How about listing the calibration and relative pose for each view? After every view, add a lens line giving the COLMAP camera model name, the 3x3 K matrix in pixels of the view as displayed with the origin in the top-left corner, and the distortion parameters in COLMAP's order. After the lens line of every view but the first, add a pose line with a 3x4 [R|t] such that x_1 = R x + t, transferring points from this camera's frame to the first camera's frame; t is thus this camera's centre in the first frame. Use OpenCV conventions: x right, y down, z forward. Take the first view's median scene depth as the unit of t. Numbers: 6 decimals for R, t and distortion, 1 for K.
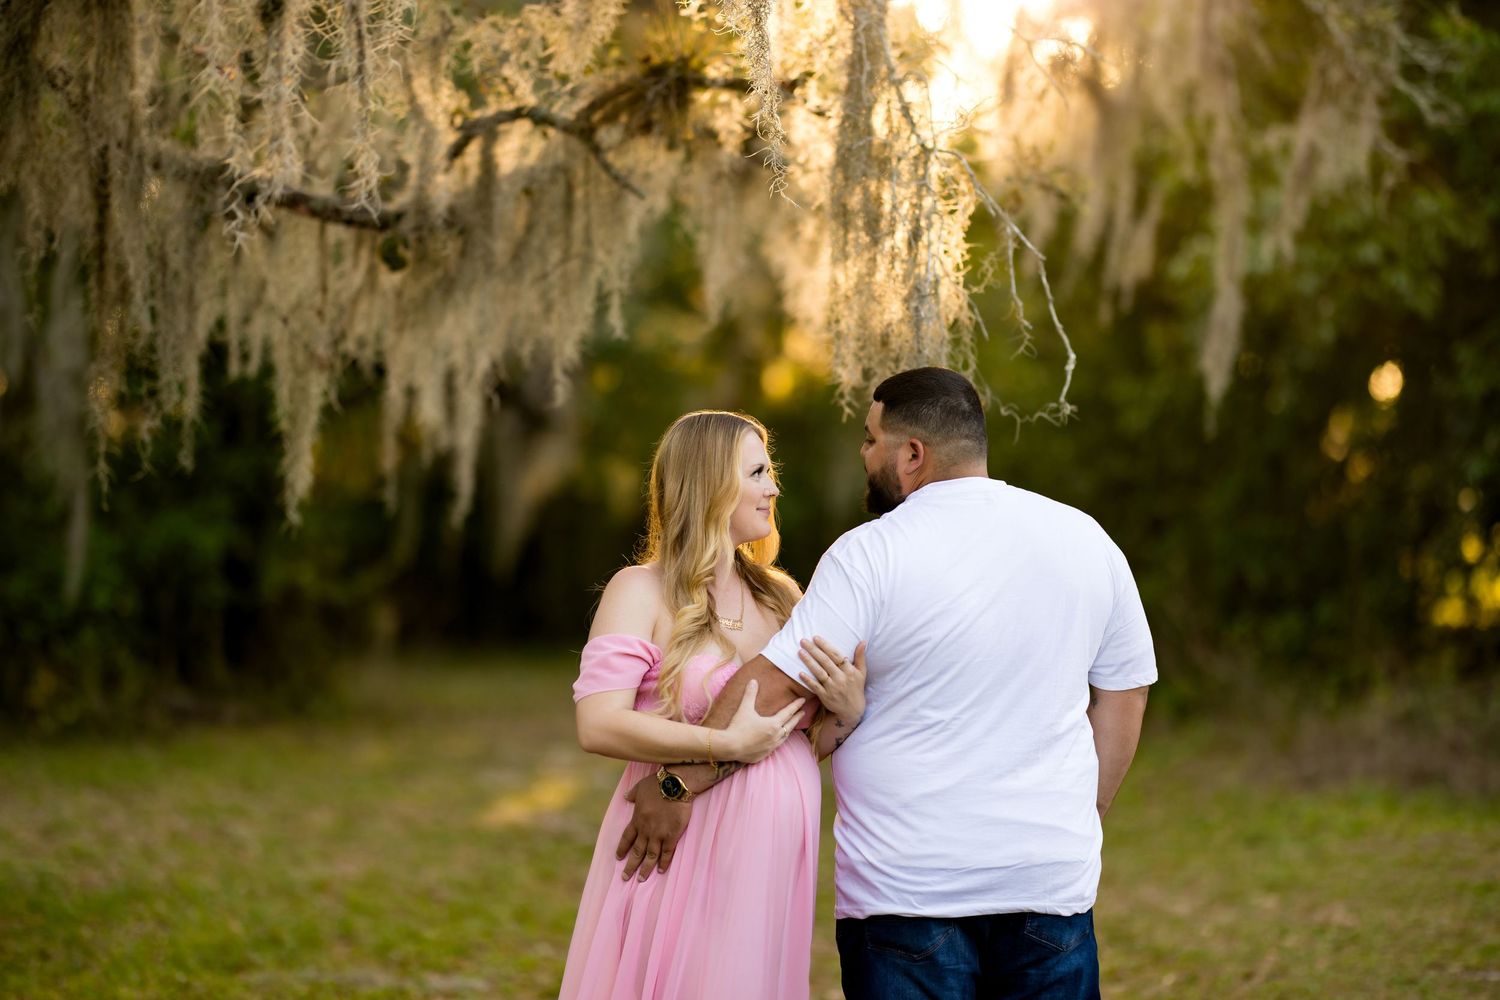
lens RADIAL K [[3685.3, 0, 752.0], [0, 3685.3, 466.4], [0, 0, 1]] dist [0.024353, -0.543702]
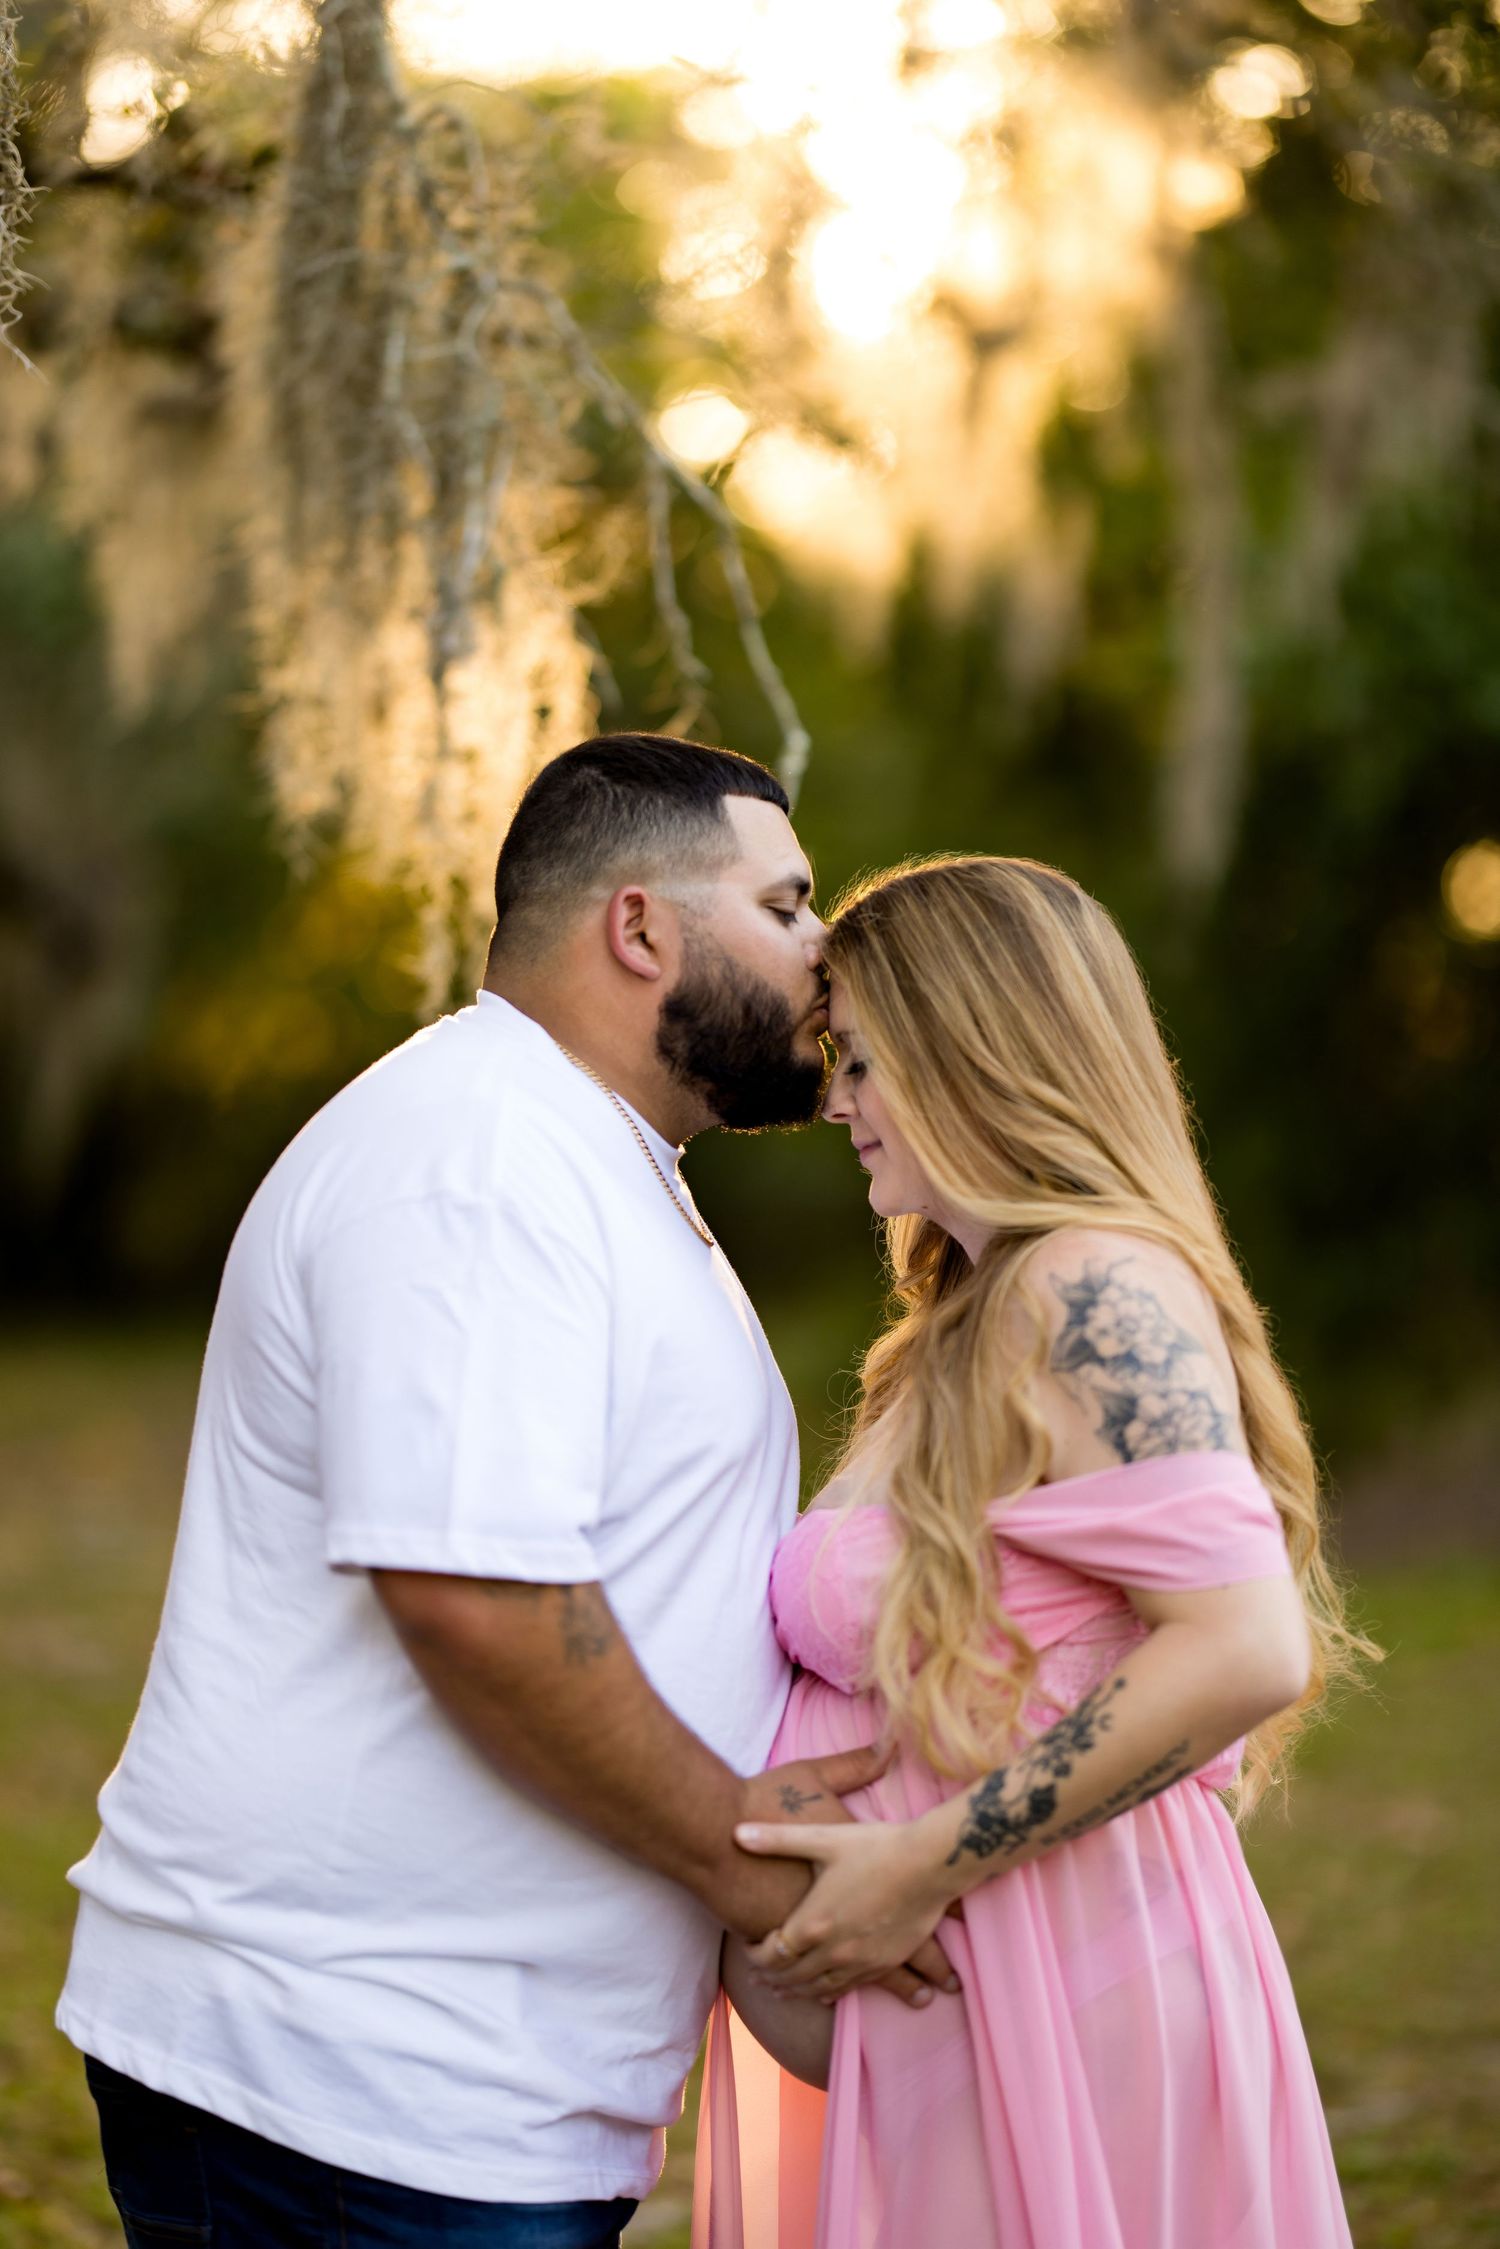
lens RADIAL K [[5885.7, 0, 750.0], [0, 5885.7, 1124.5], [0, 0, 1]] dist [0.070571, -0.274954]
pose [[0.998836, -0.012390, 0.046625, 0.038707], [0.011493, 0.999745, 0.019457, 0.001391], [-0.046854, -0.018898, 0.998723, 0.243438]]
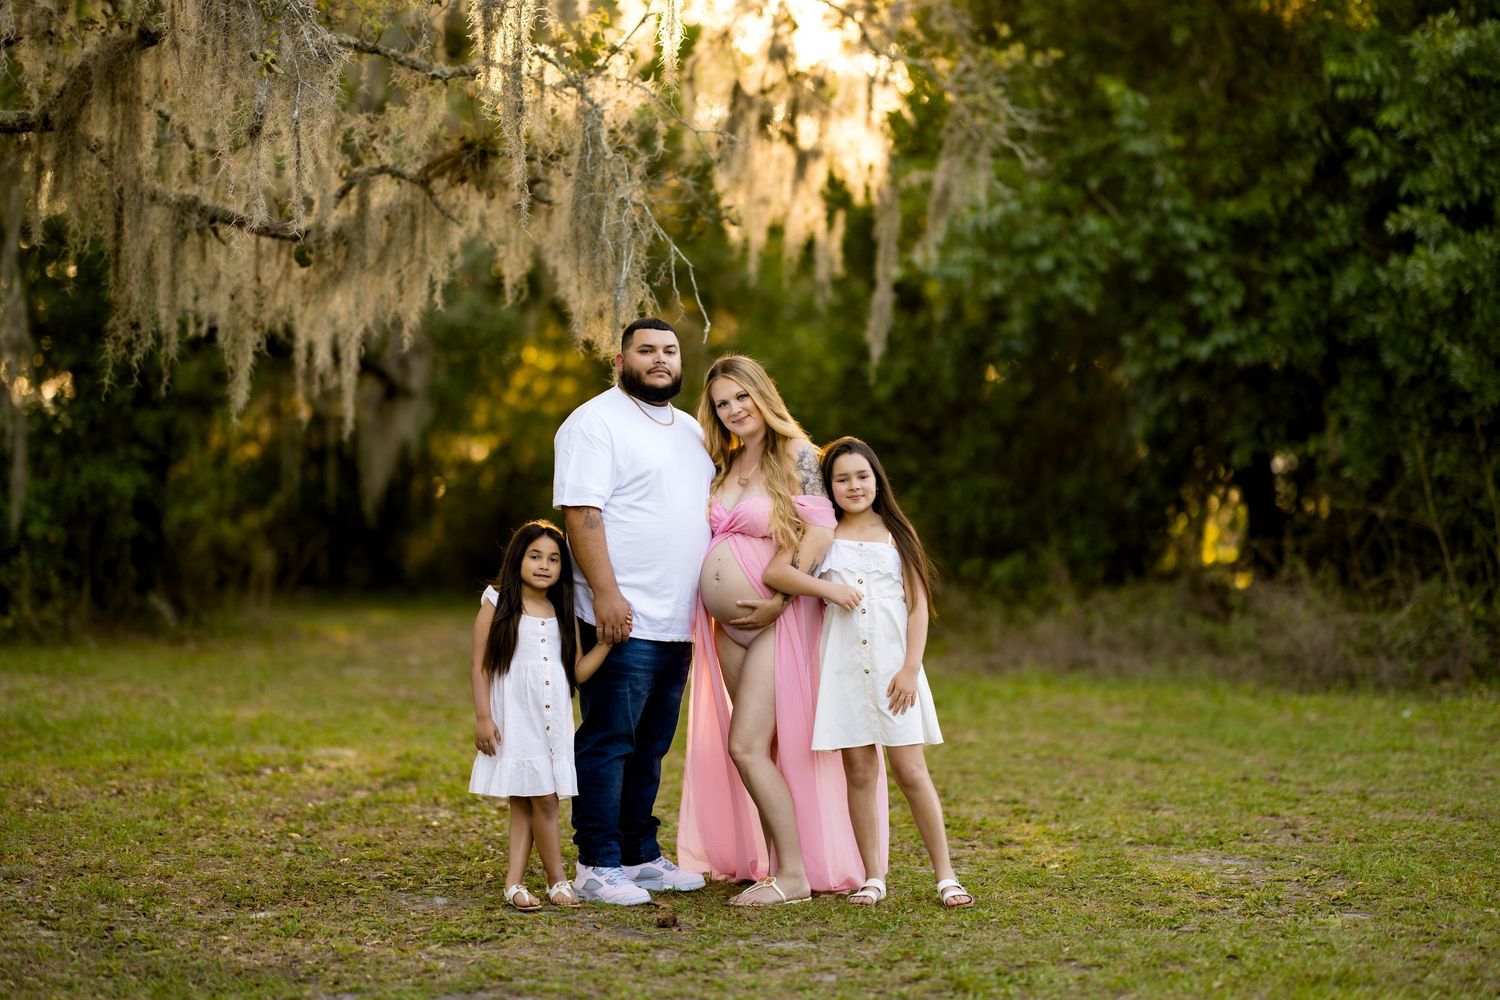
lens RADIAL K [[3120.5, 0, 666.7], [0, 3120.5, 415.8], [0, 0, 1]] dist [0.076580, 0.035230]
pose [[0.999561, 0.010044, 0.027861, 0.023421], [-0.009902, 0.999937, -0.005227, 0.017041], [-0.027912, 0.004949, 0.999598, -0.361410]]
